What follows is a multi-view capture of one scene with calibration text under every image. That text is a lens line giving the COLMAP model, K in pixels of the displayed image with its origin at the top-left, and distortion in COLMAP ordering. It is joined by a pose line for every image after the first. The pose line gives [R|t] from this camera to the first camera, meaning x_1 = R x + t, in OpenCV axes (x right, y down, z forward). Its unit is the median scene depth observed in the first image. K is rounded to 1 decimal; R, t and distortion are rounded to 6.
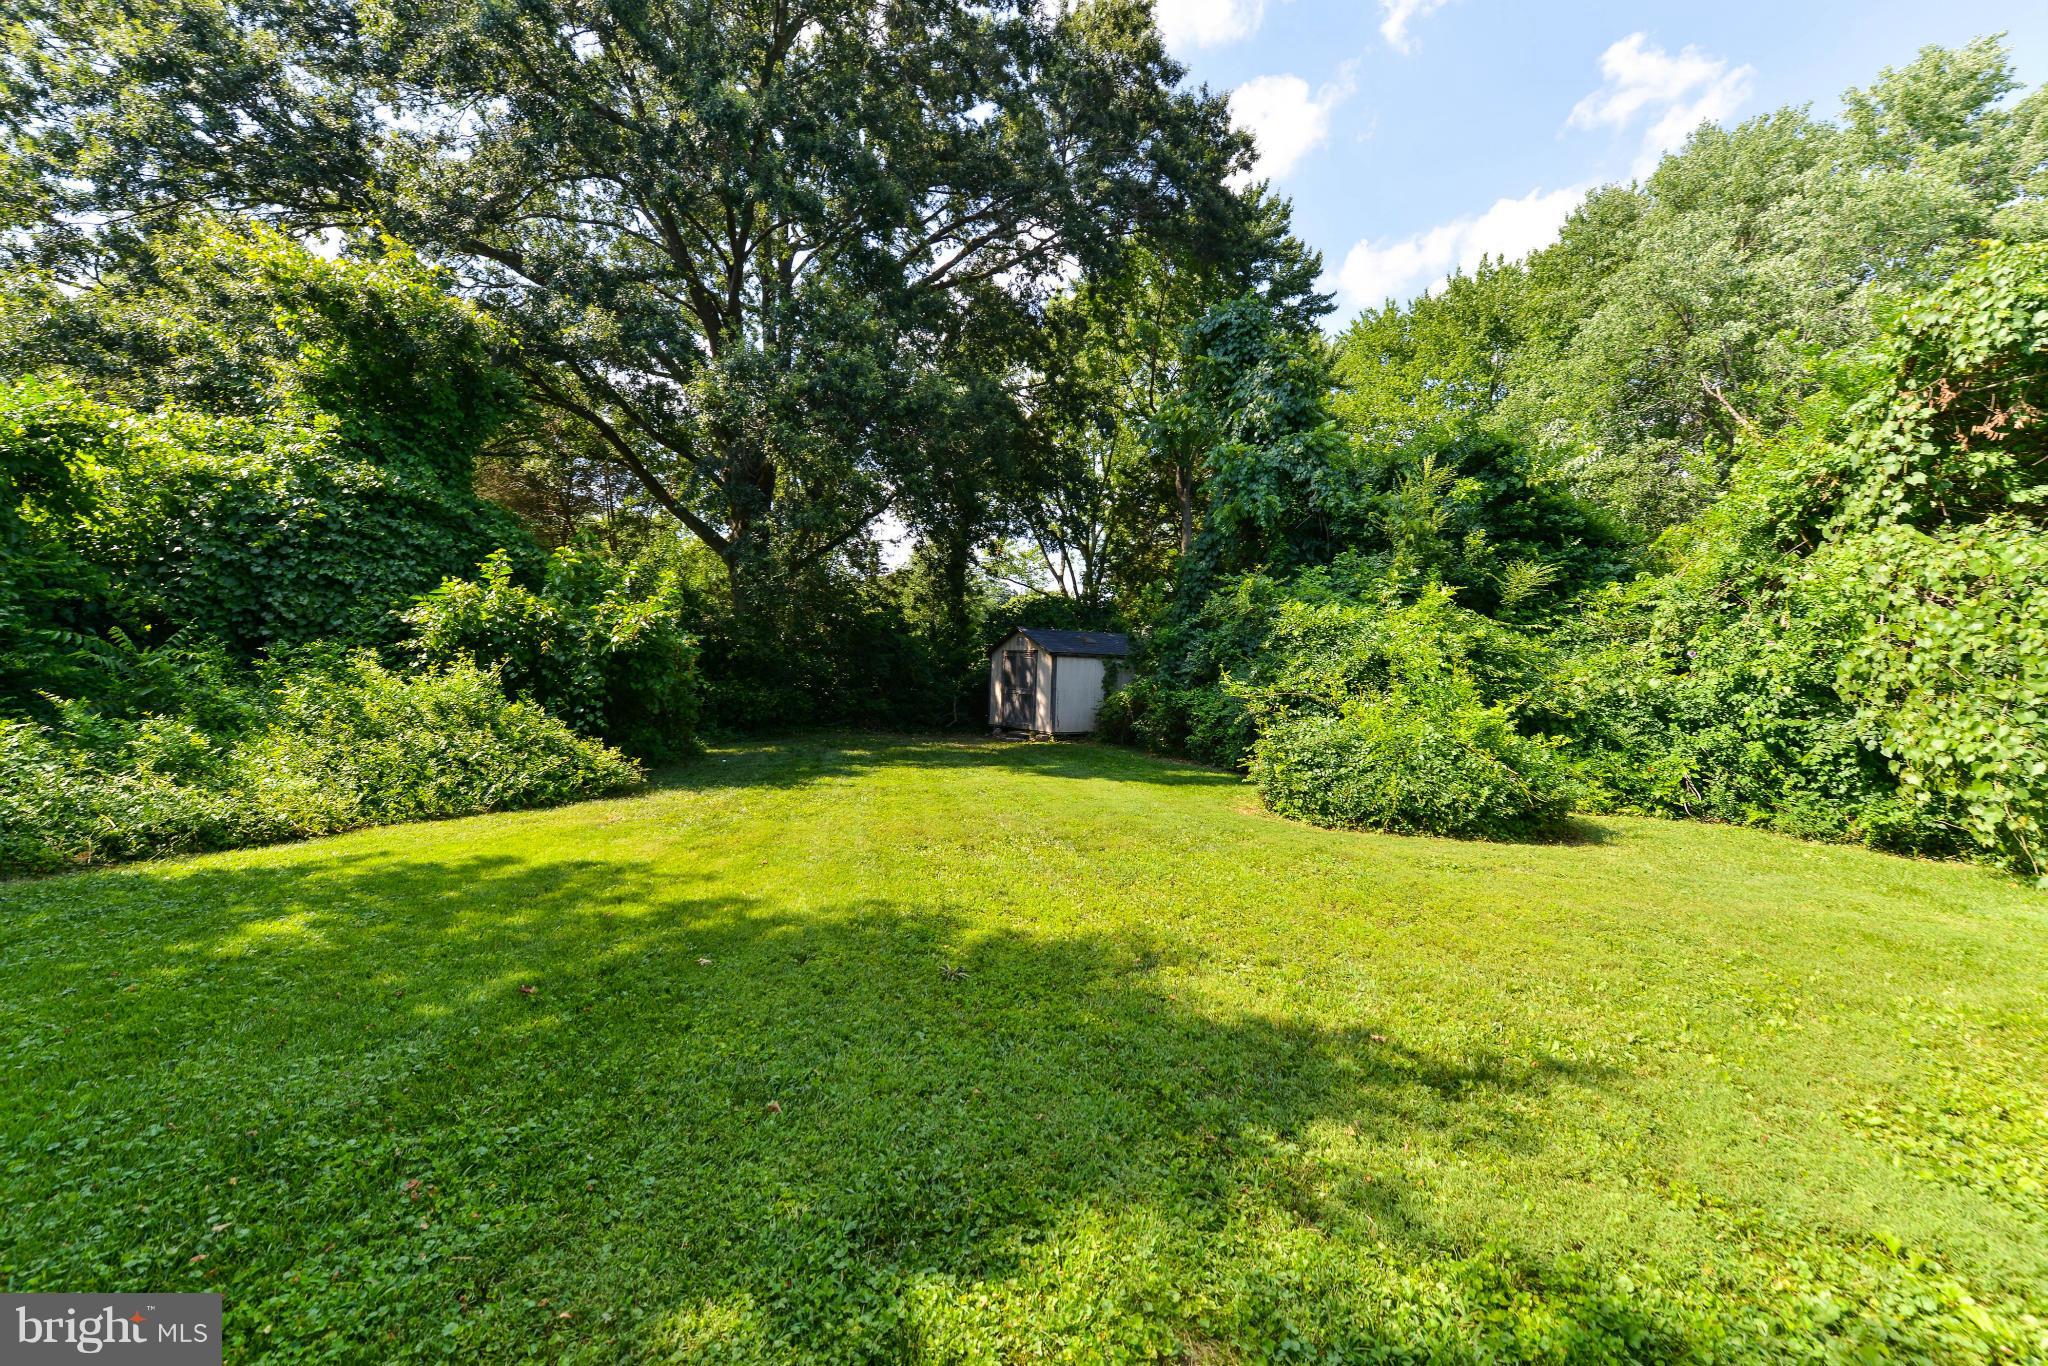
lens RADIAL K [[805.7, 0, 1024.0], [0, 805.7, 683.0], [0, 0, 1]] dist [0.002255, 0.001304]
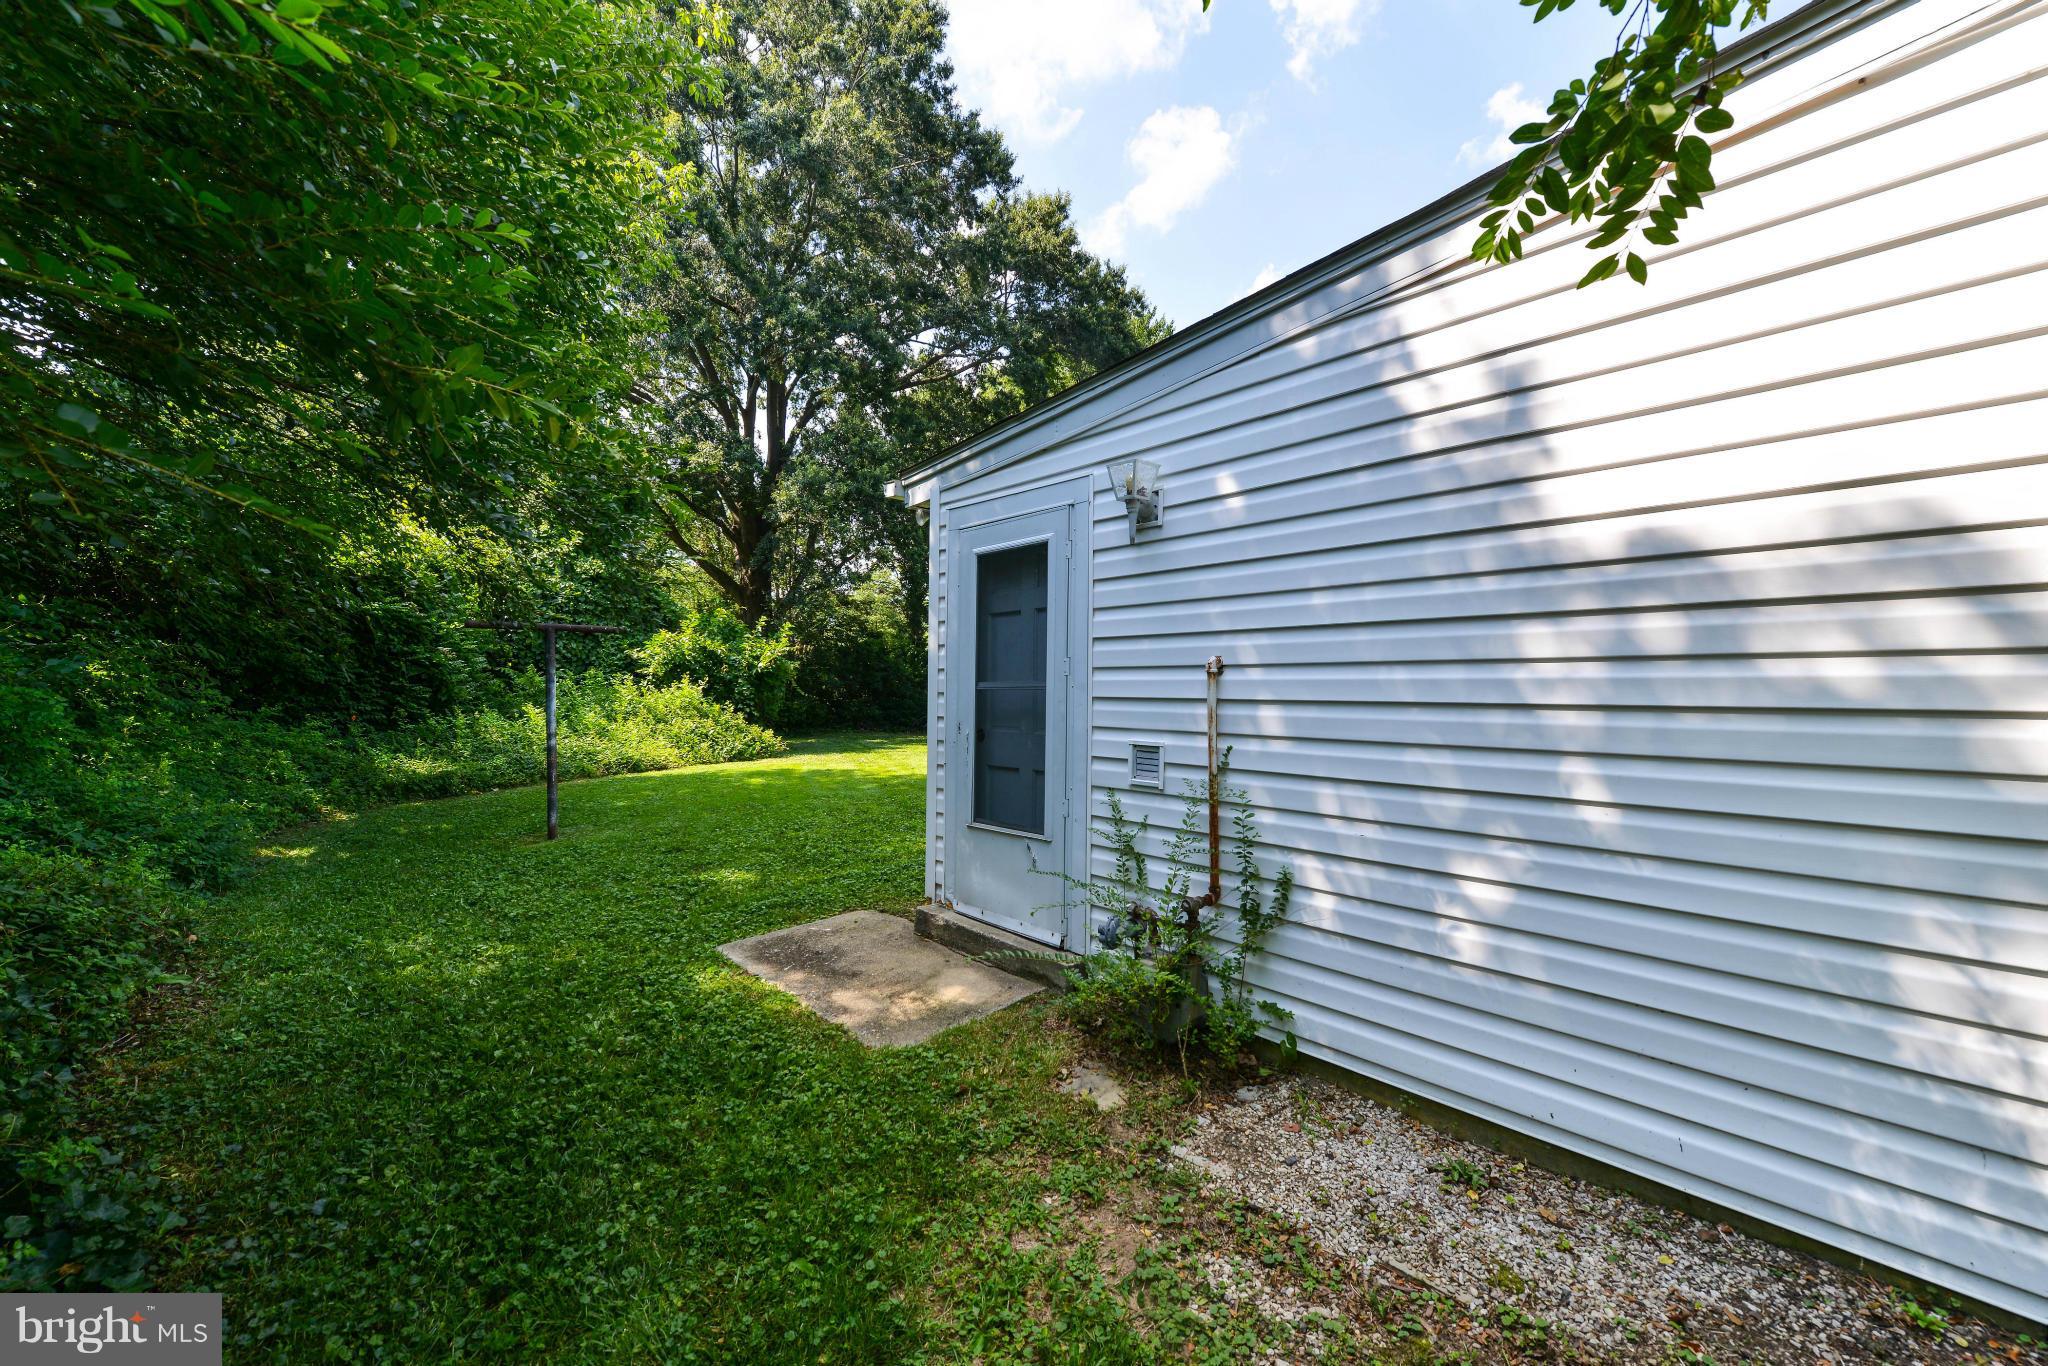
lens RADIAL K [[805.7, 0, 1024.0], [0, 805.7, 683.0], [0, 0, 1]] dist [0.002255, 0.001304]
pose [[0.996053, -0.014828, 0.087509, -0.098722], [0.015913, 0.999805, -0.011719, 0.010351], [-0.087318, 0.013065, 0.996095, -0.684266]]
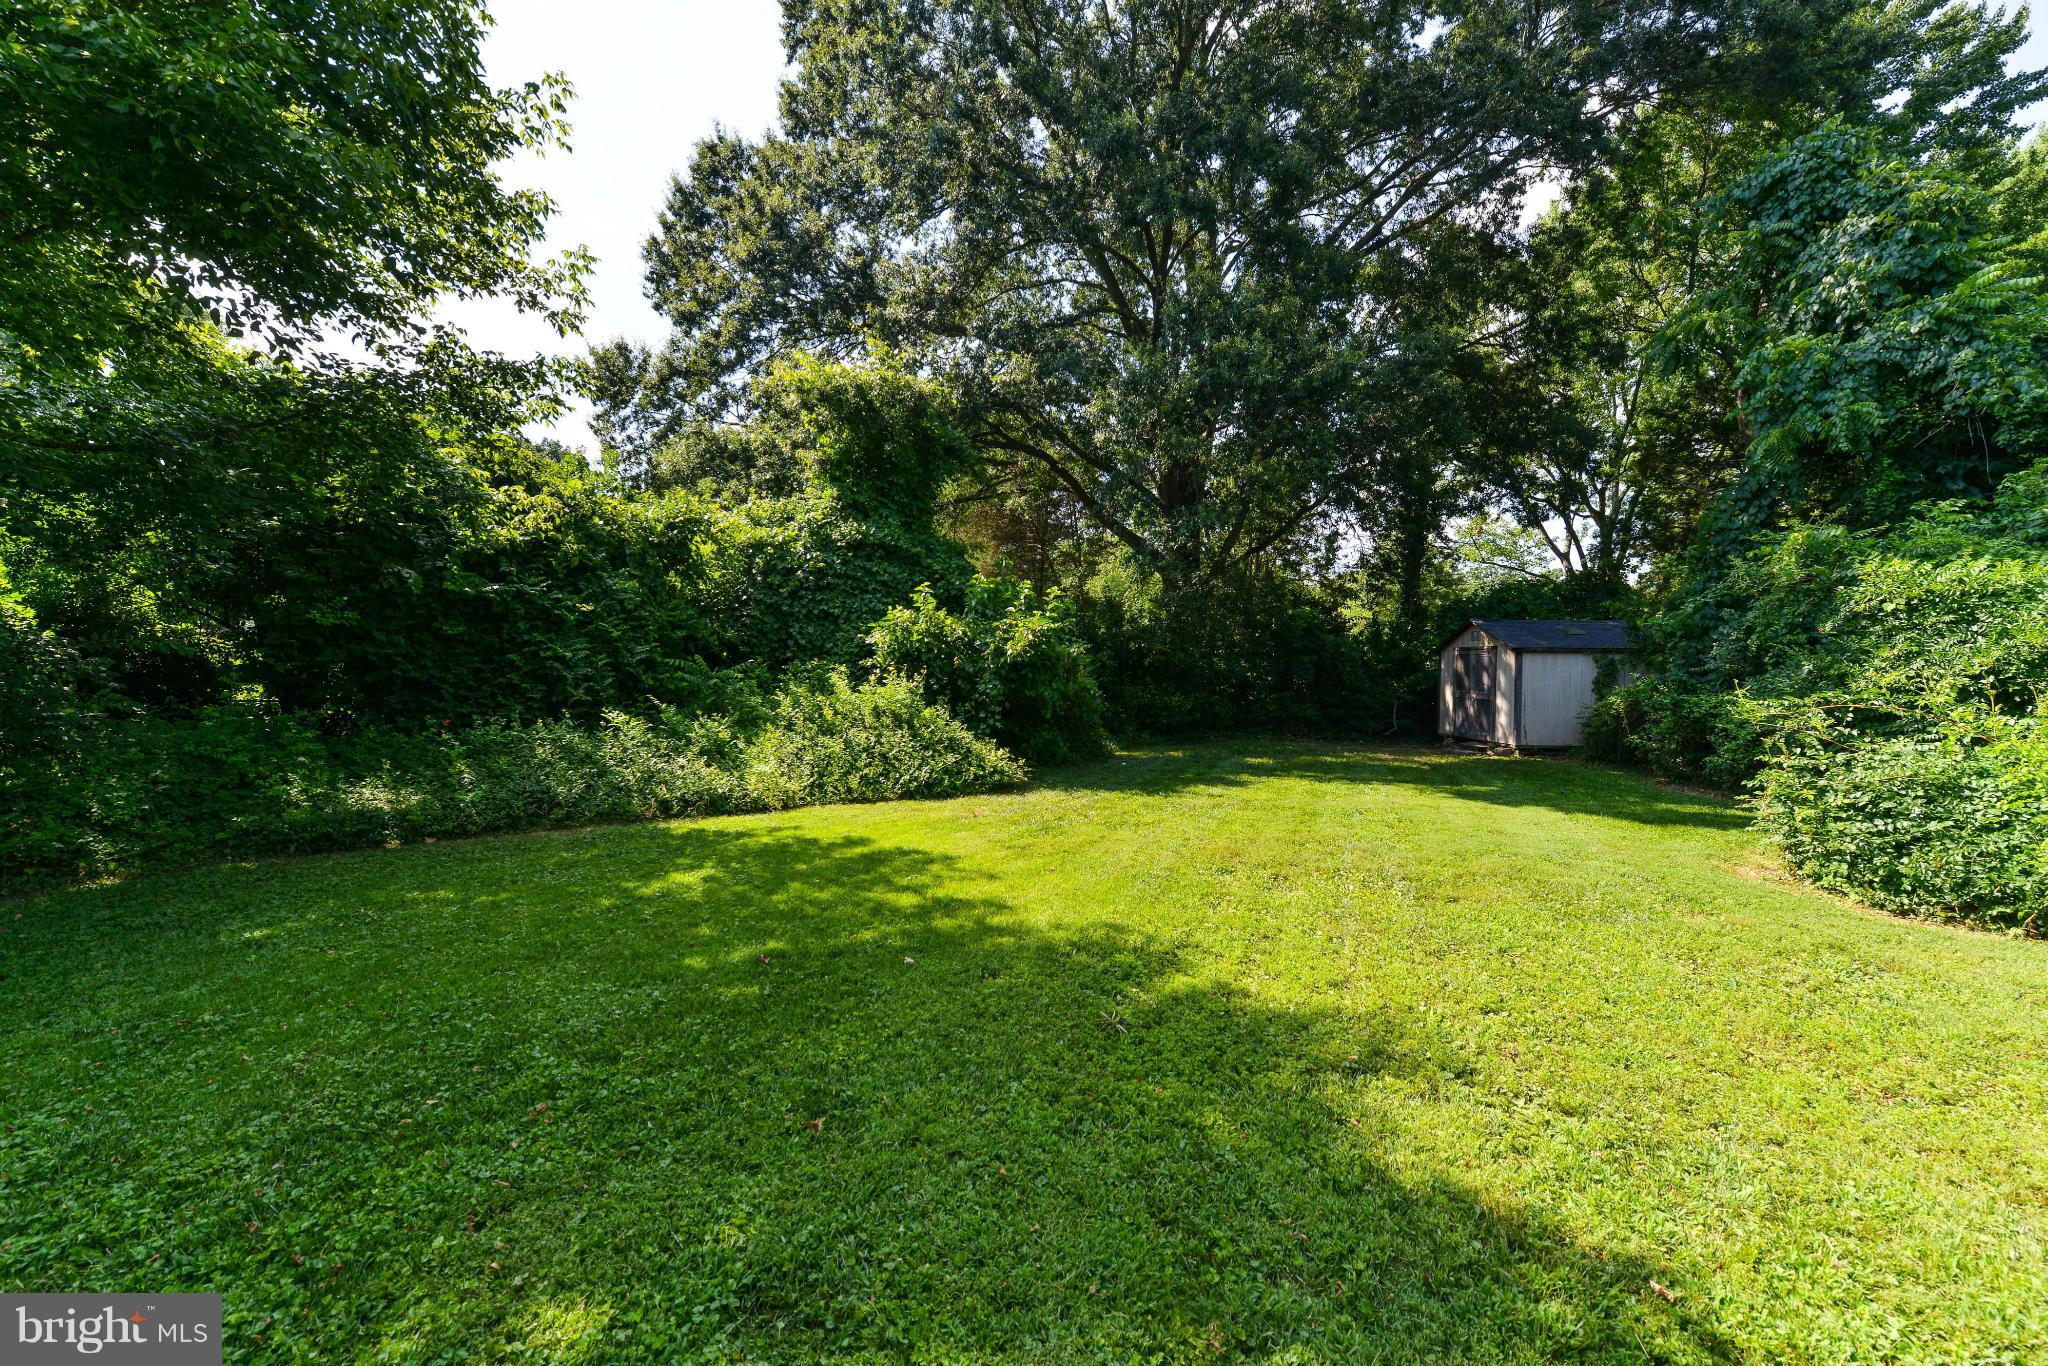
lens RADIAL K [[805.7, 0, 1024.0], [0, 805.7, 683.0], [0, 0, 1]] dist [0.002255, 0.001304]
pose [[0.841886, -0.011235, -0.539539, 0.102442], [0.008737, 0.999936, -0.007188, -0.001676], [0.539585, 0.001338, 0.841930, 0.069083]]
